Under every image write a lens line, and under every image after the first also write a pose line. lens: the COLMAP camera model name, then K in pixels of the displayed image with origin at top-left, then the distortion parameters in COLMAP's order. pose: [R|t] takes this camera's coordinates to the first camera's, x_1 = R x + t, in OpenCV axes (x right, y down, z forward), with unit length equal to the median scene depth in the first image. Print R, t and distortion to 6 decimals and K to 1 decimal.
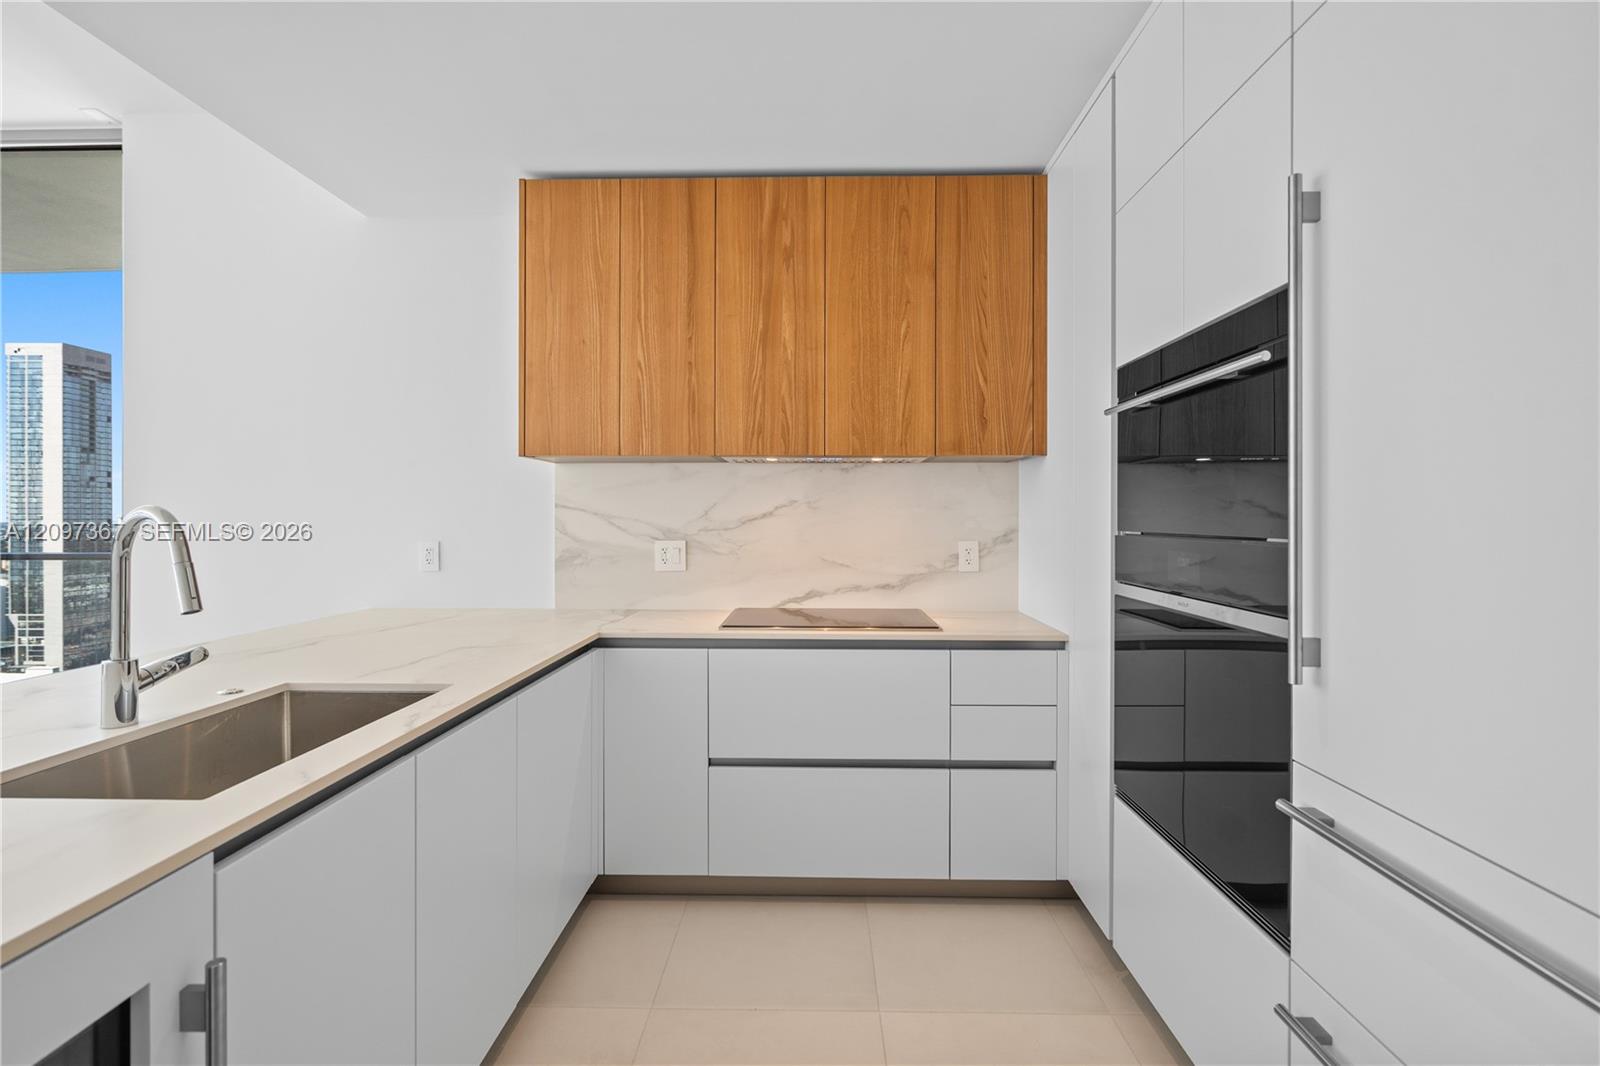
lens RADIAL K [[739.7, 0, 798.3], [0, 739.7, 519.3], [0, 0, 1]] dist [-0.004720, 0.002664]
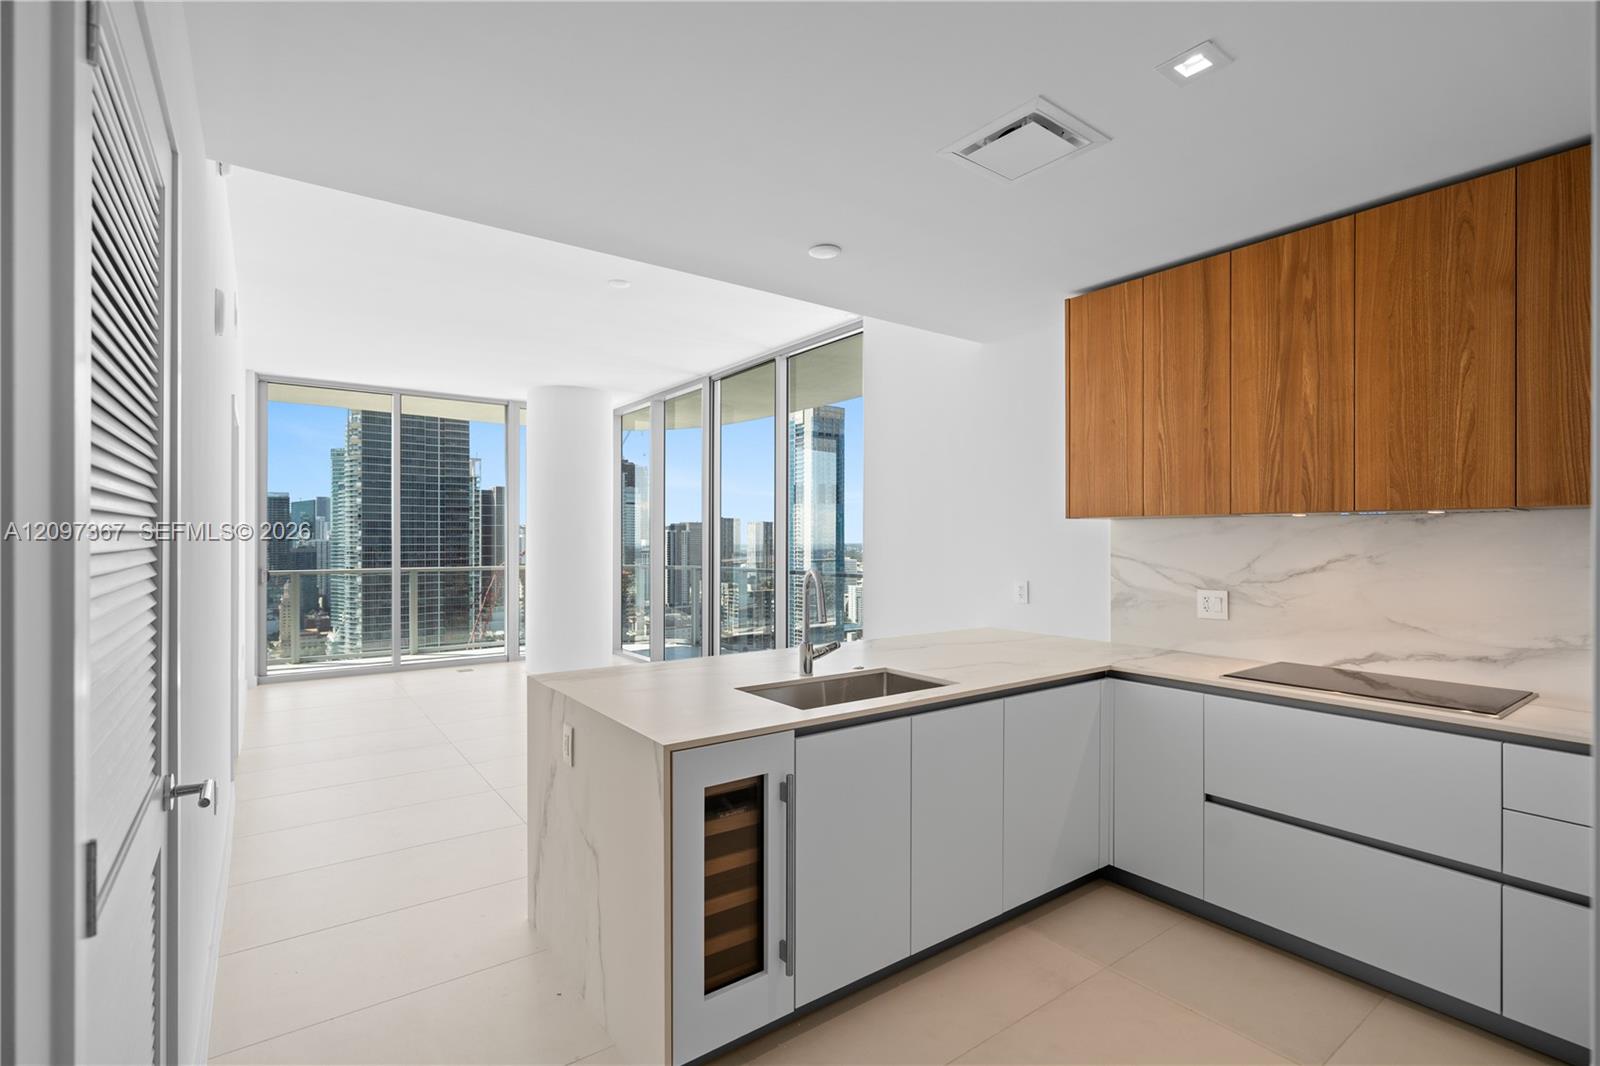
lens RADIAL K [[739.7, 0, 800.7], [0, 739.7, 541.8], [0, 0, 1]] dist [-0.004720, 0.002664]
pose [[0.607922, 0.003597, -0.793989, 0.353403], [-0.001870, 0.999993, 0.003098, -0.048640], [0.793995, -0.000399, 0.607925, -0.130563]]
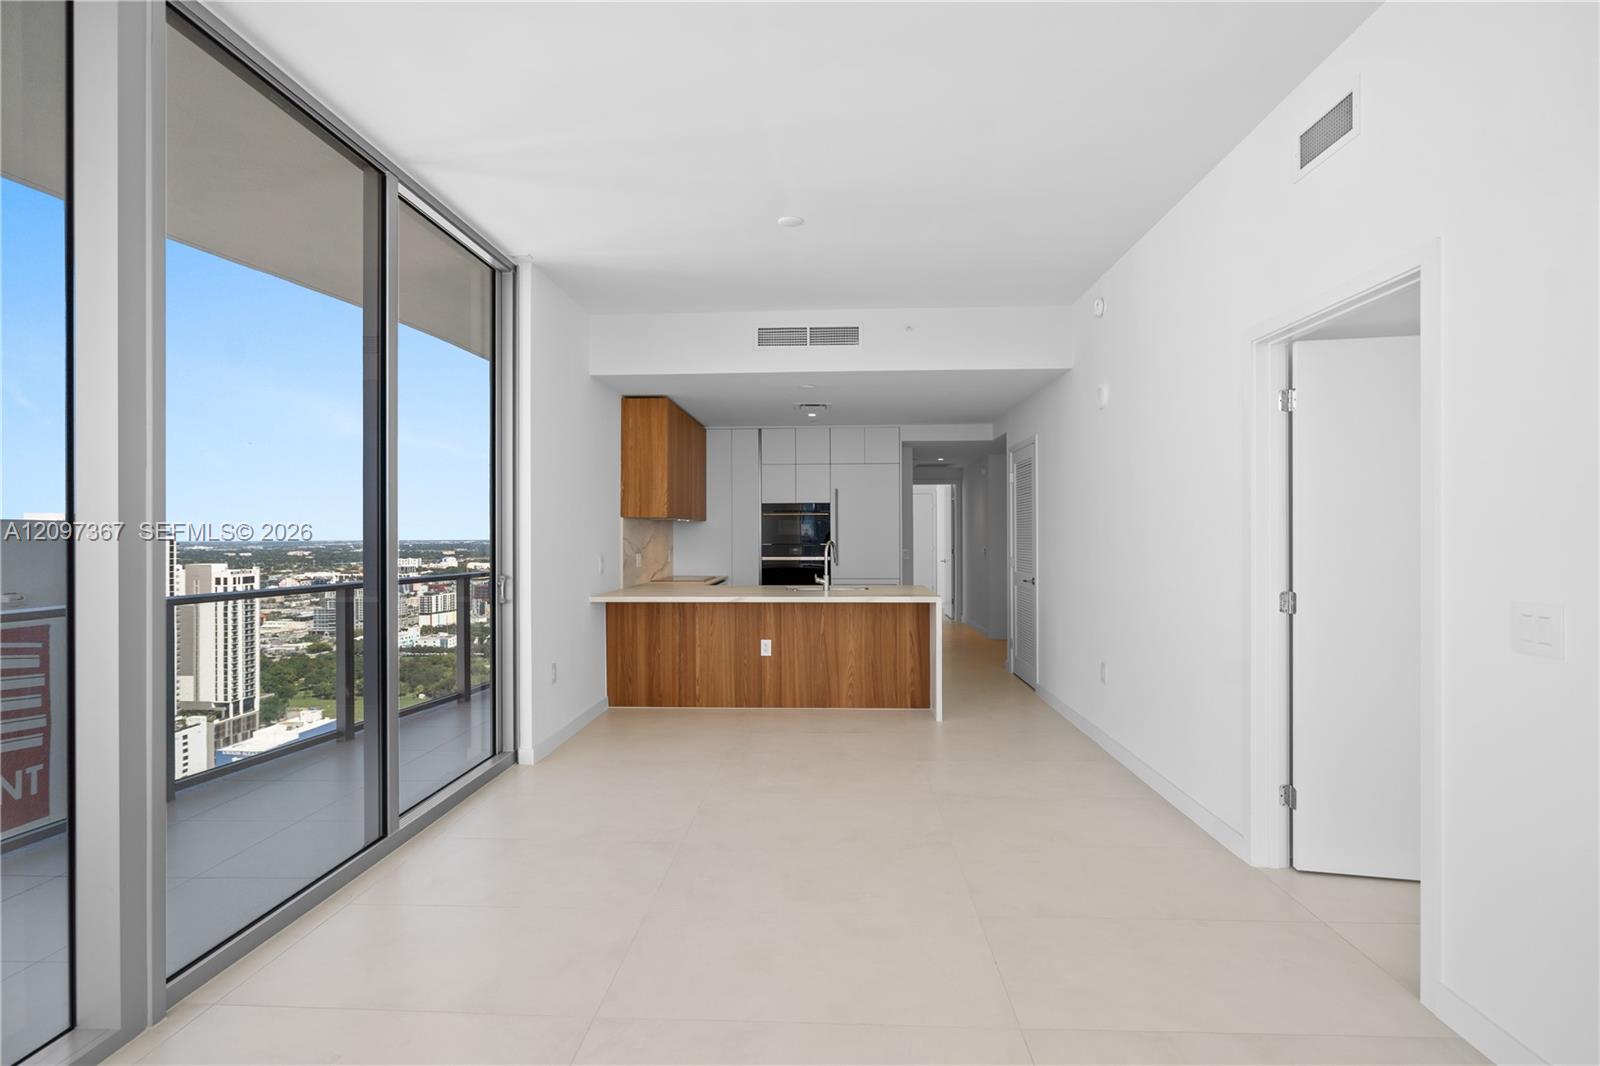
lens RADIAL K [[739.7, 0, 793.8], [0, 739.7, 531.7], [0, 0, 1]] dist [-0.004720, 0.002664]
pose [[0.033858, 0.000264, 0.999427, -2.711081], [0.006014, 0.999982, -0.000468, -0.035984], [-0.999409, 0.006027, 0.033855, 0.524300]]
